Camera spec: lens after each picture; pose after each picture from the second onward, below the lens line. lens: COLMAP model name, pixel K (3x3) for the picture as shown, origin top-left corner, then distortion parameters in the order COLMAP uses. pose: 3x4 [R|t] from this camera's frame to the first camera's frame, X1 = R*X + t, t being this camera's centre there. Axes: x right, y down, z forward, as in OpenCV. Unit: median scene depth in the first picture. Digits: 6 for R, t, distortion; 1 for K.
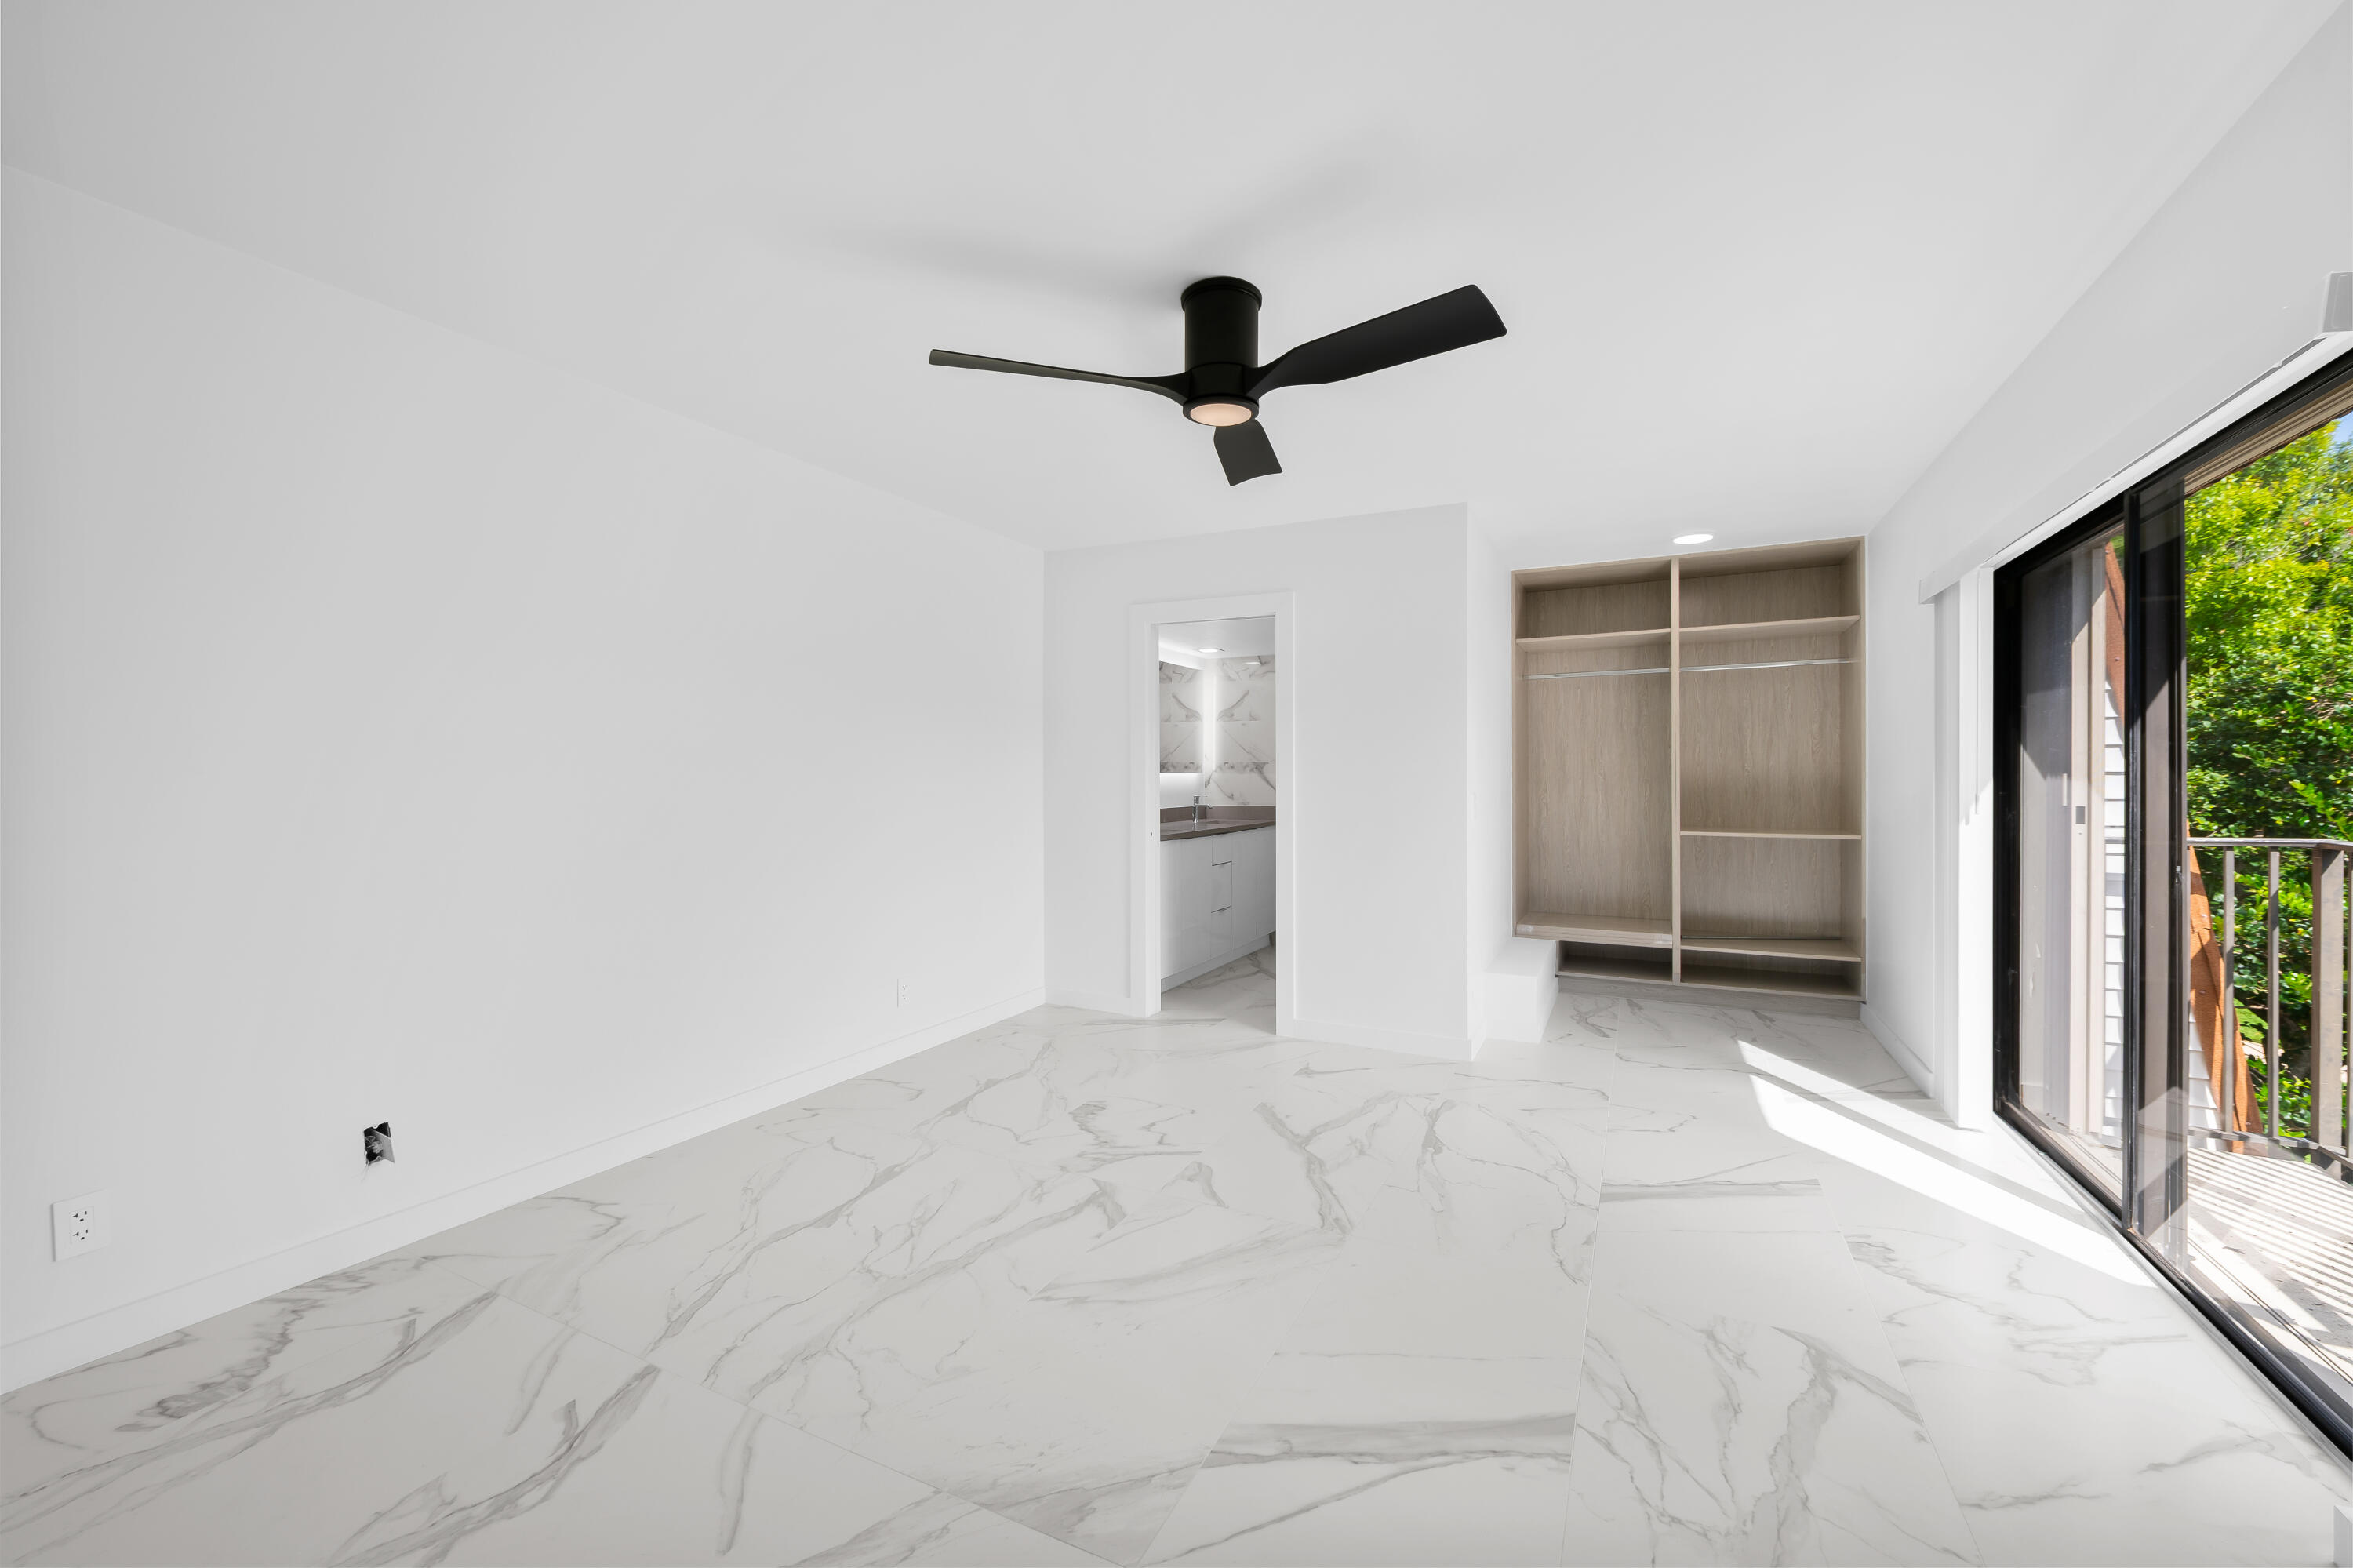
lens RADIAL K [[934.2, 0, 1177.6], [0, 934.2, 780.4], [0, 0, 1]] dist [-0.000635, -0.002982]
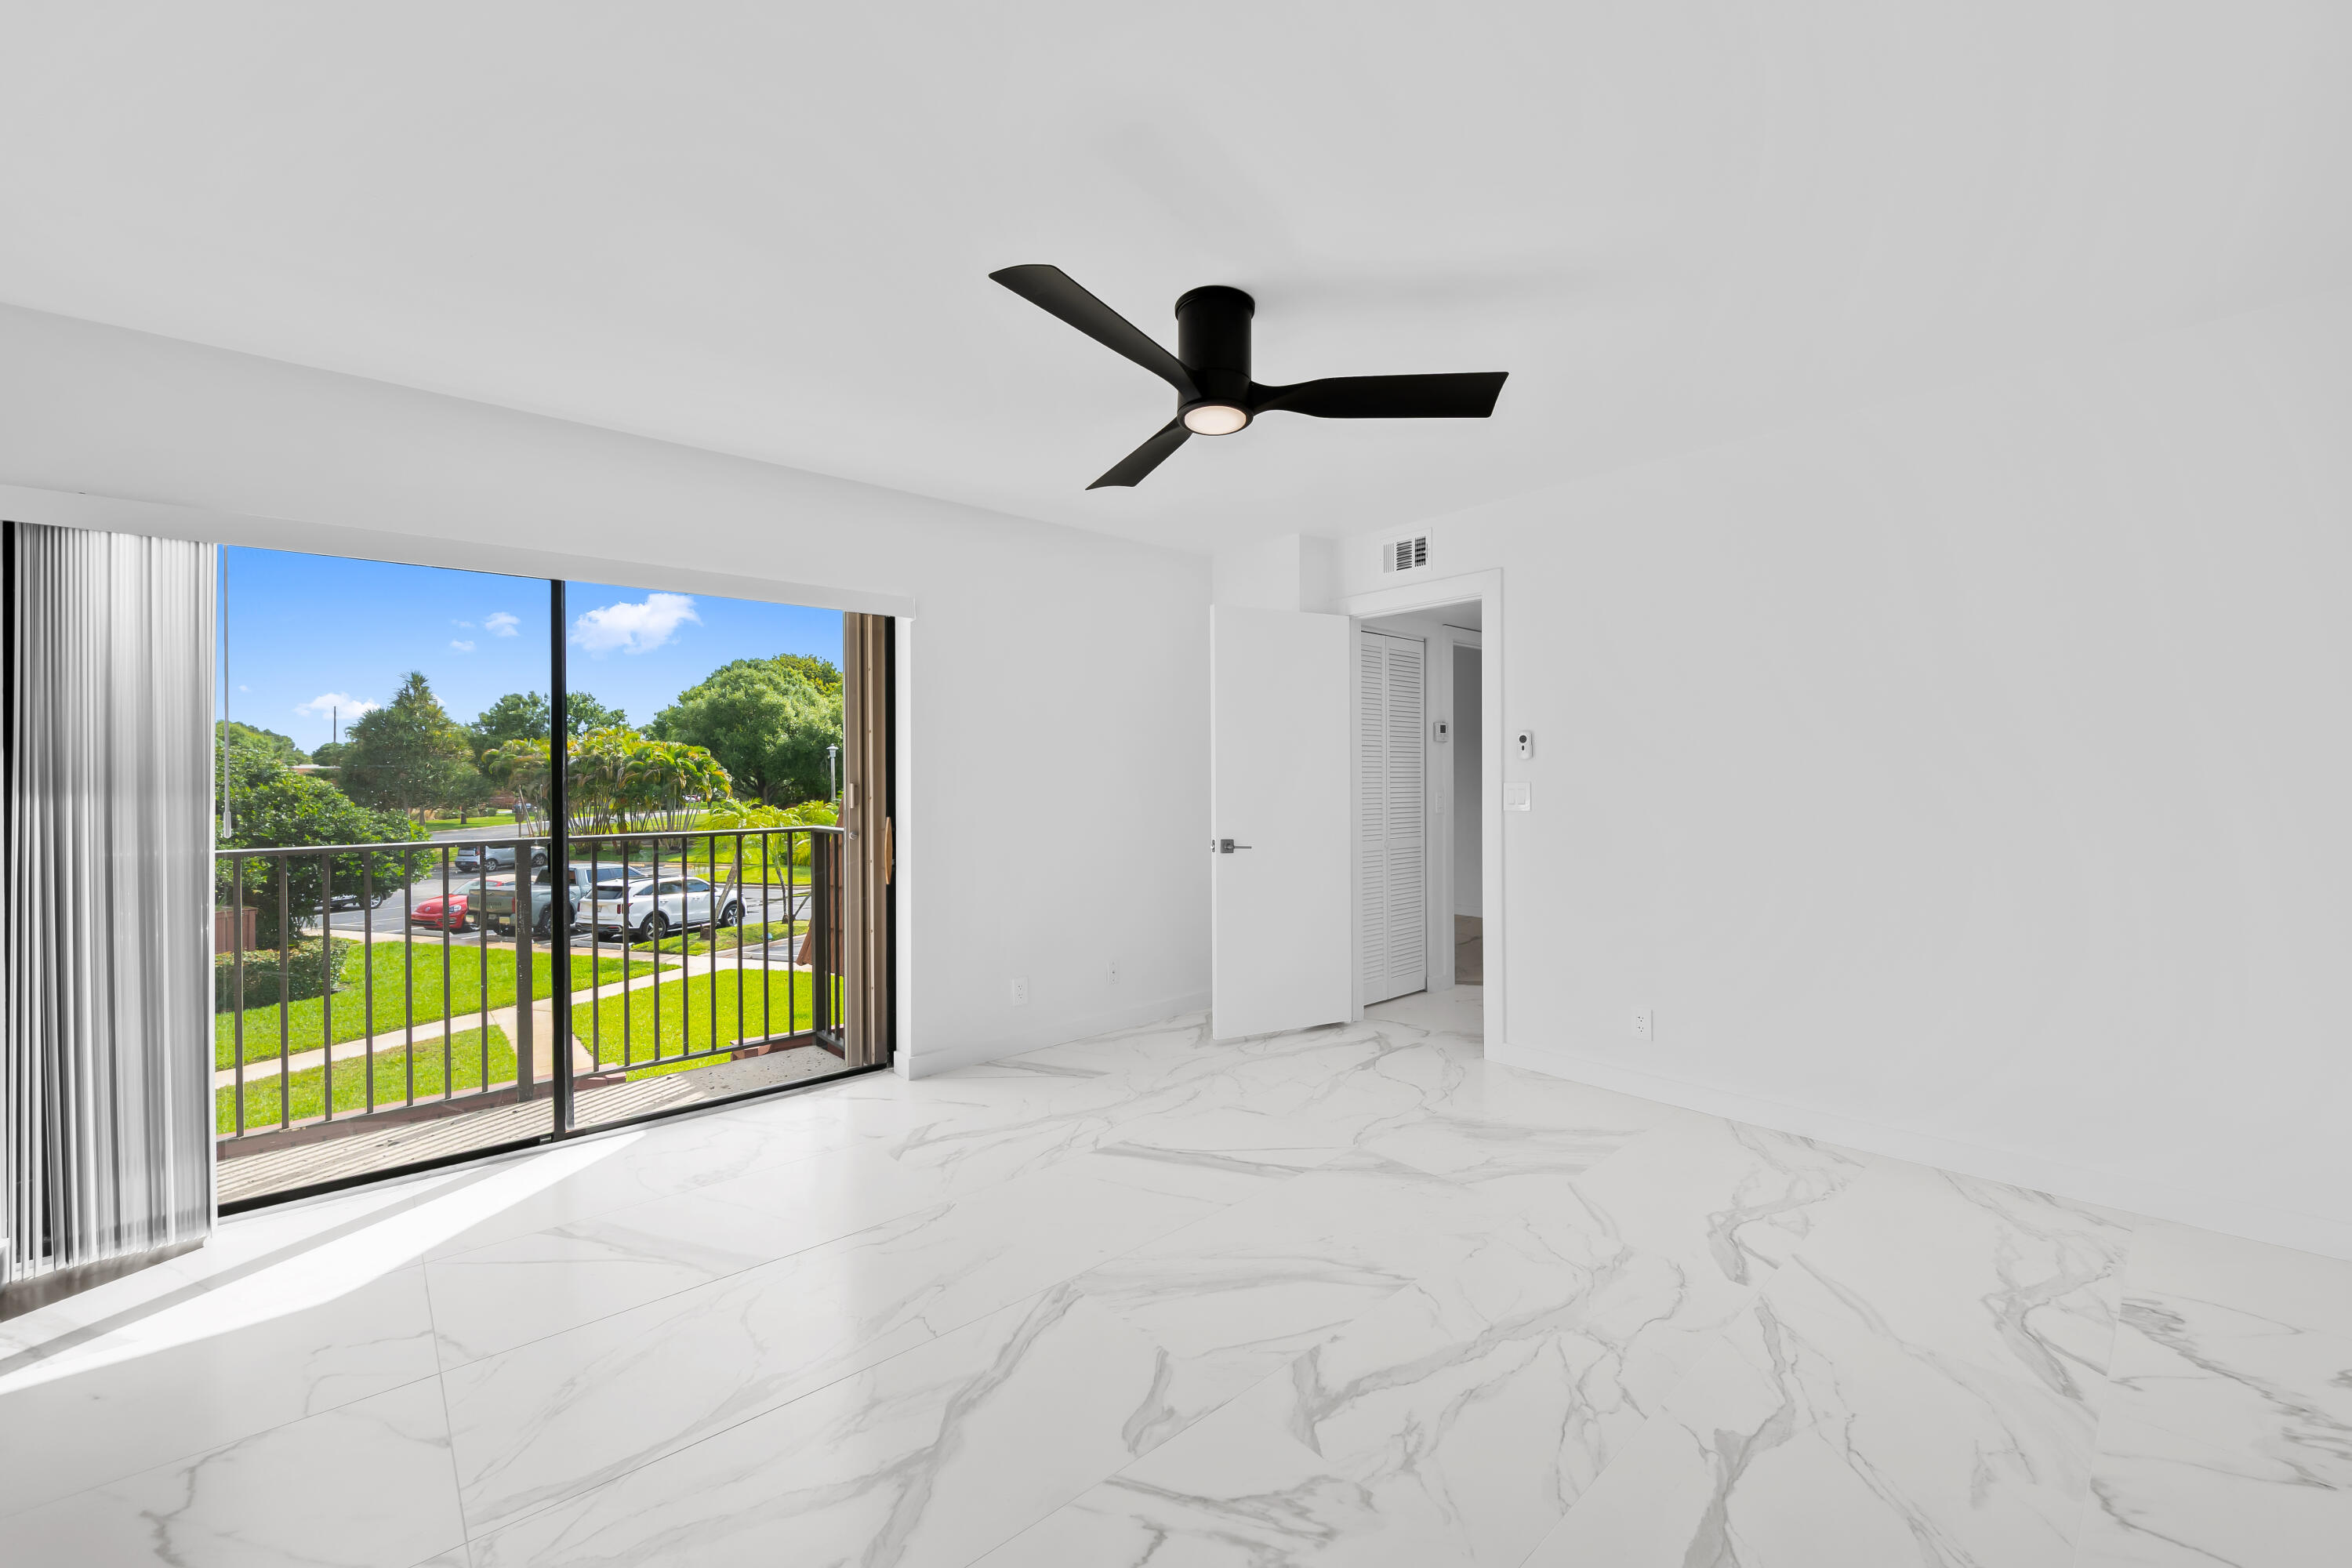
lens RADIAL K [[933.7, 0, 1164.4], [0, 933.7, 779.2], [0, 0, 1]] dist [-0.000635, -0.002982]
pose [[-0.924971, 0.008730, 0.379939, -0.264775], [0.010356, 0.999944, 0.002235, -0.014036], [-0.379898, 0.006002, -0.925009, 1.826962]]
